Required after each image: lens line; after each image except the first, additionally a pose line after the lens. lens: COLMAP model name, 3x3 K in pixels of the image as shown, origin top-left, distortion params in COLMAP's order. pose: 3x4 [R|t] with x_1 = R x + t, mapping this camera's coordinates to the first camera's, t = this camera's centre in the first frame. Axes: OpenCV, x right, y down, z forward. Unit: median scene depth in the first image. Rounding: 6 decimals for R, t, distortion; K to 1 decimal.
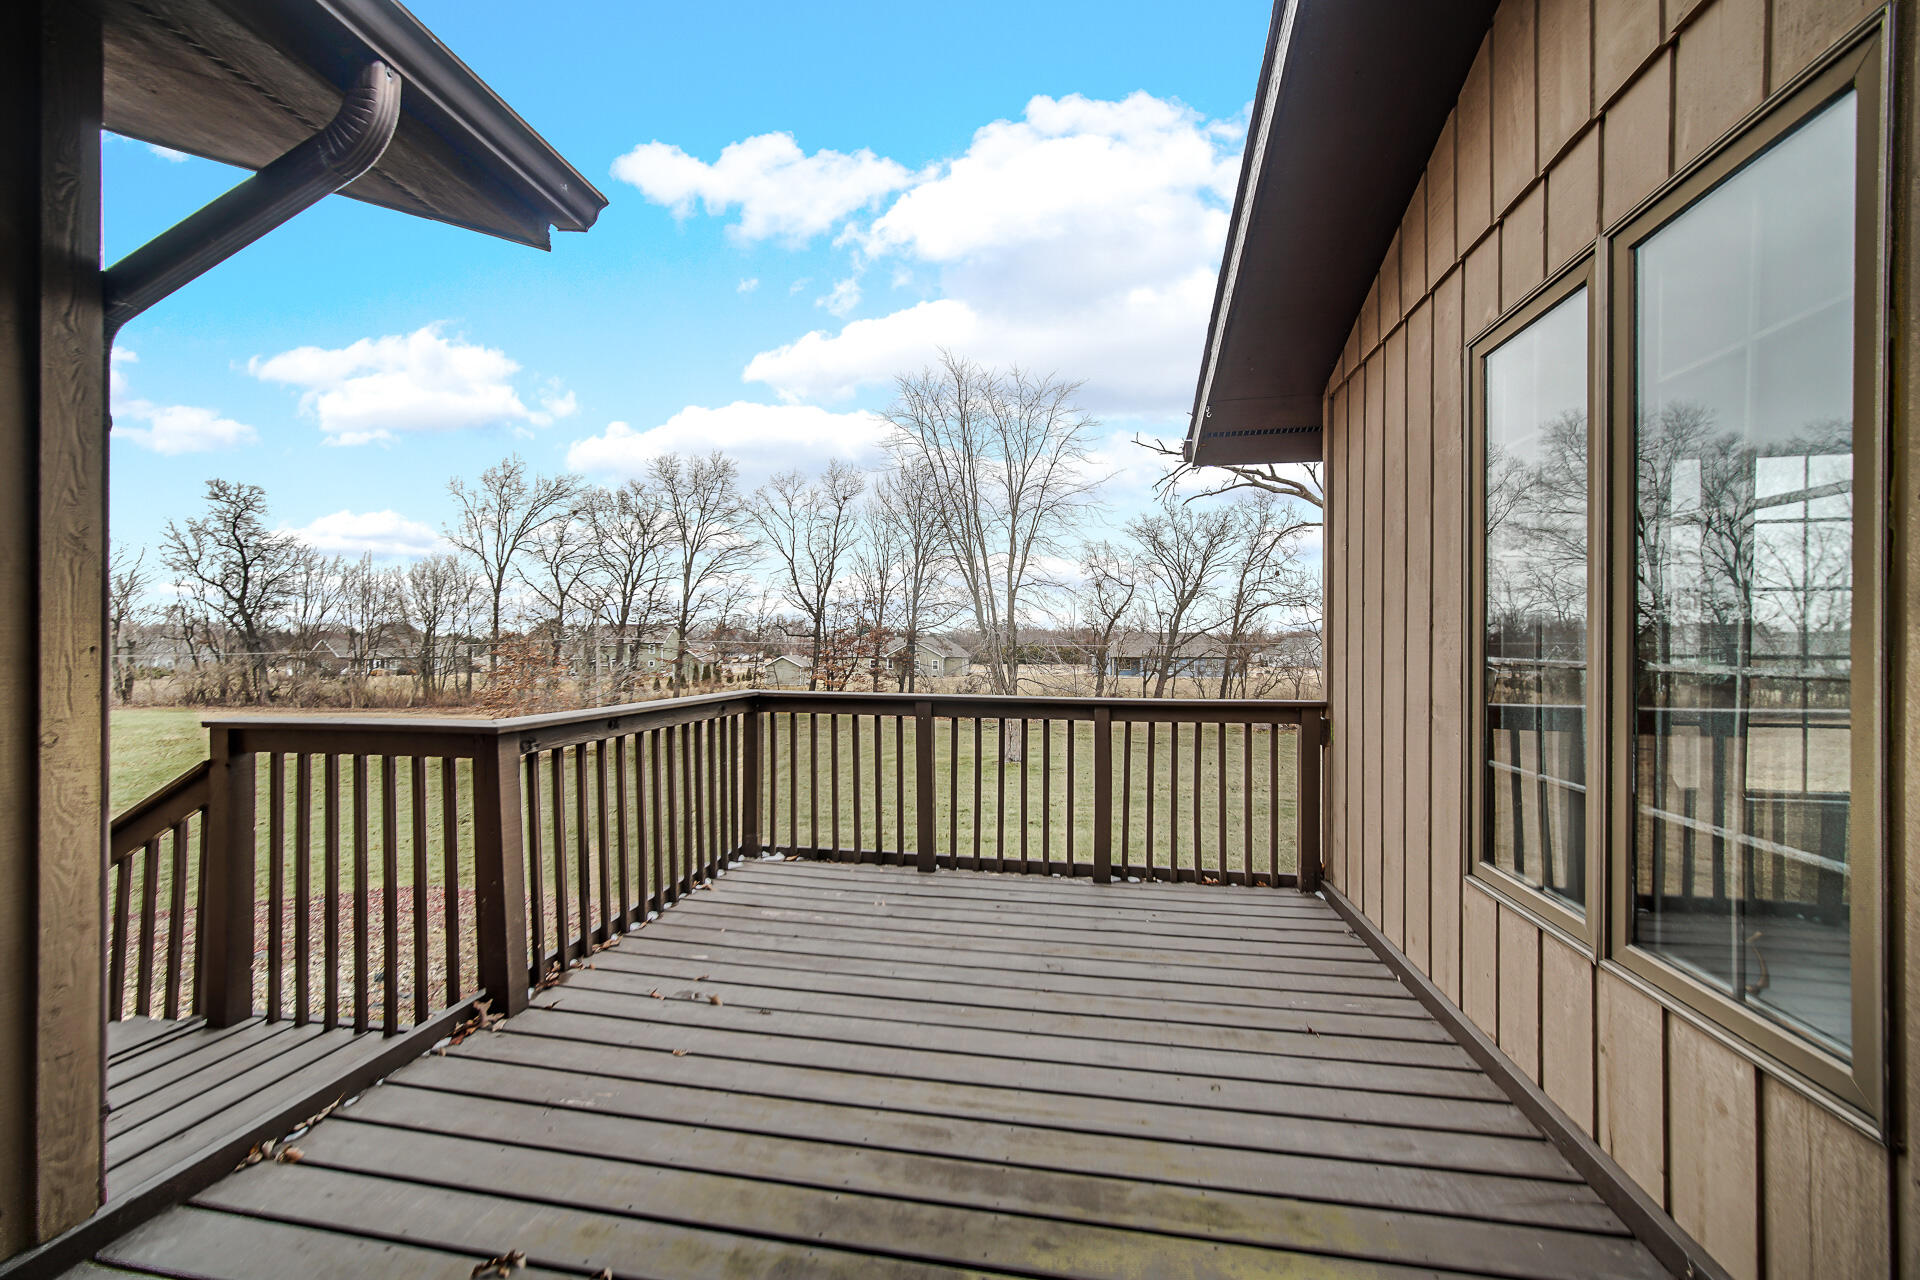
lens RADIAL K [[757.4, 0, 957.9], [0, 757.4, 641.3], [0, 0, 1]] dist [-0.001304, -0.000100]
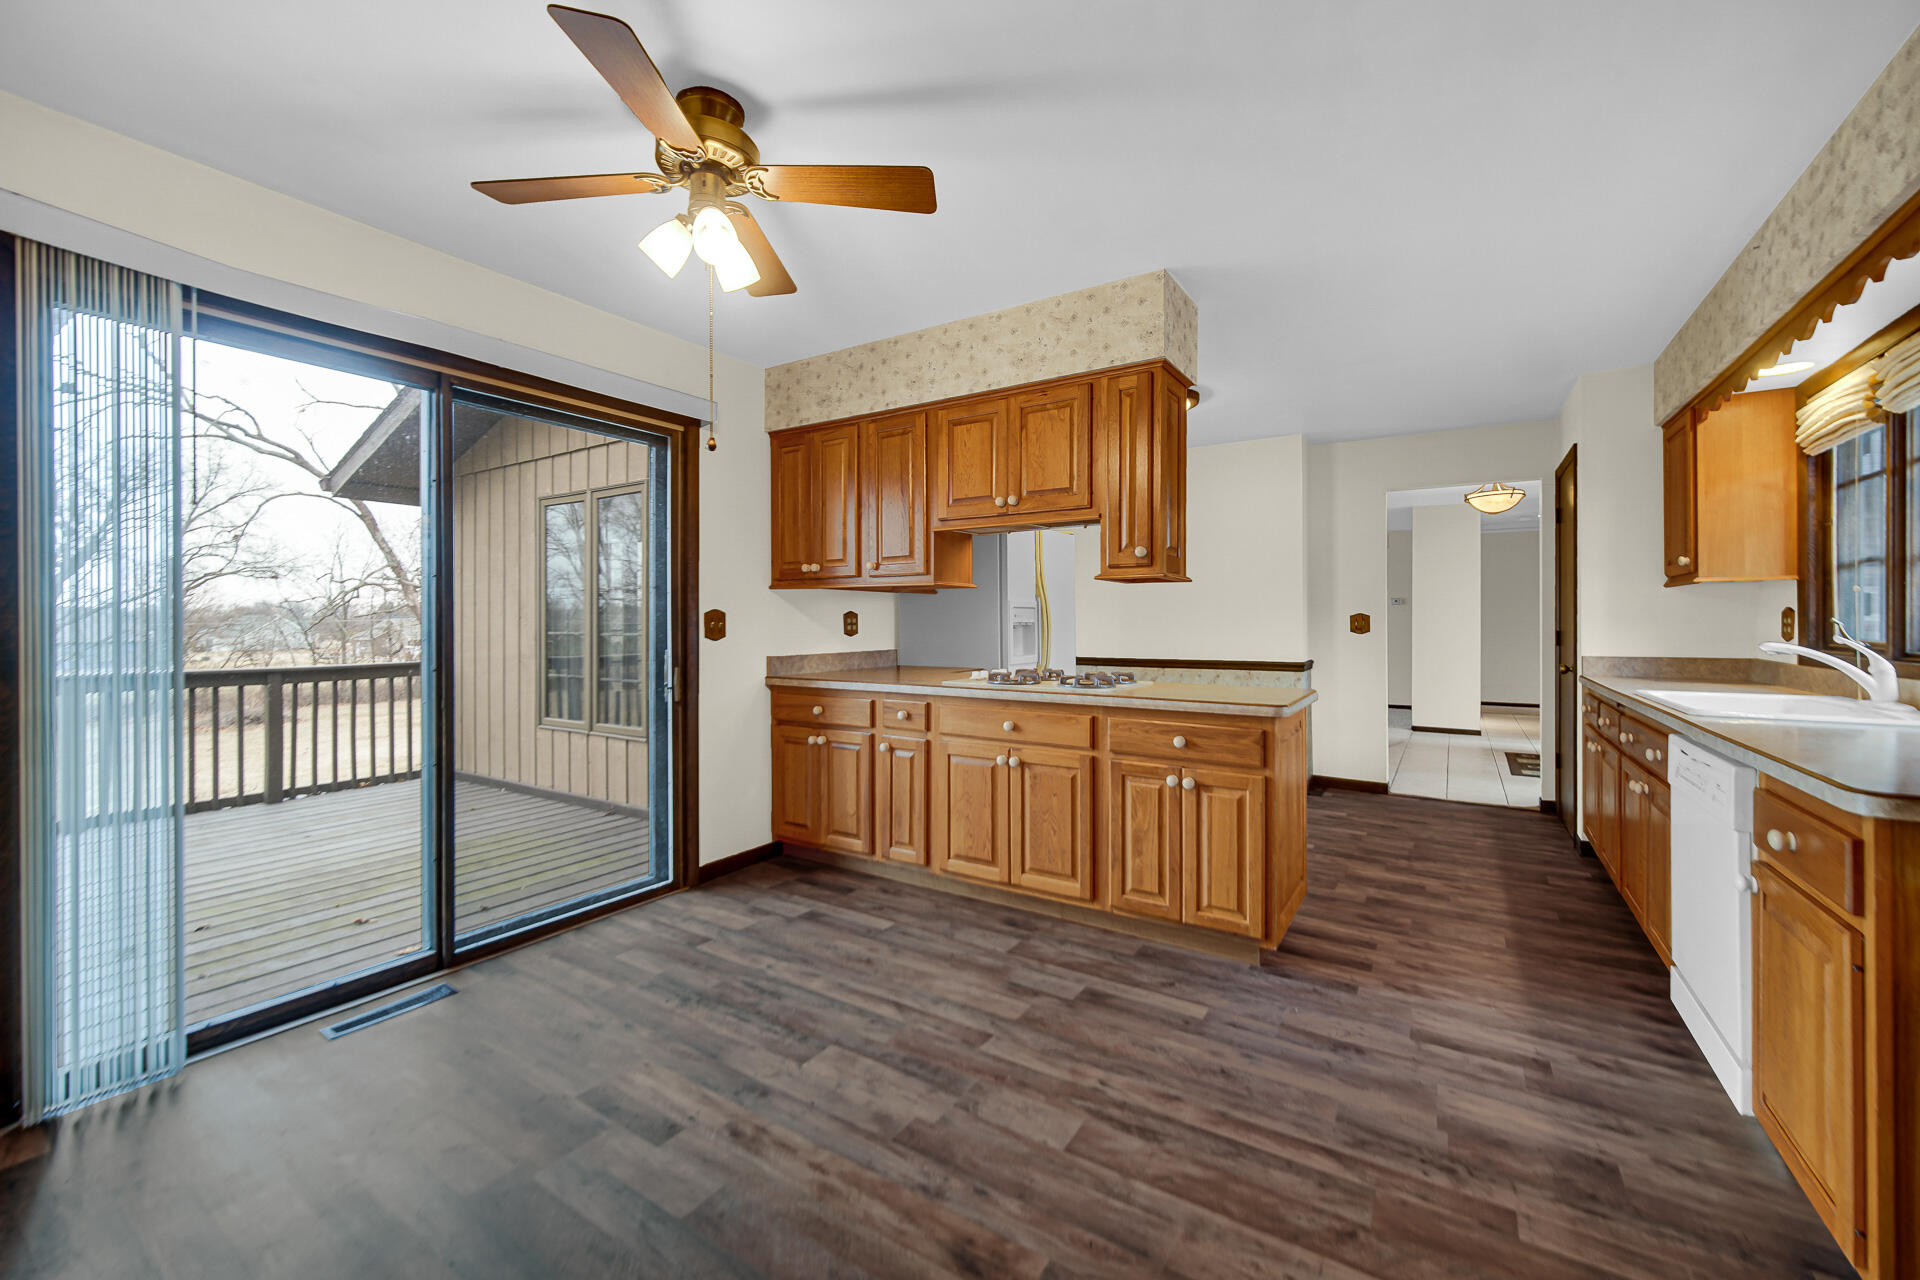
lens RADIAL K [[757.4, 0, 960.4], [0, 757.4, 621.4], [0, 0, 1]] dist [-0.001304, -0.000100]
pose [[0.380842, -0.004869, 0.924627, -0.593396], [0.000907, 0.999988, 0.004892, -0.013163], [-0.924640, -0.001025, 0.380842, -0.654173]]
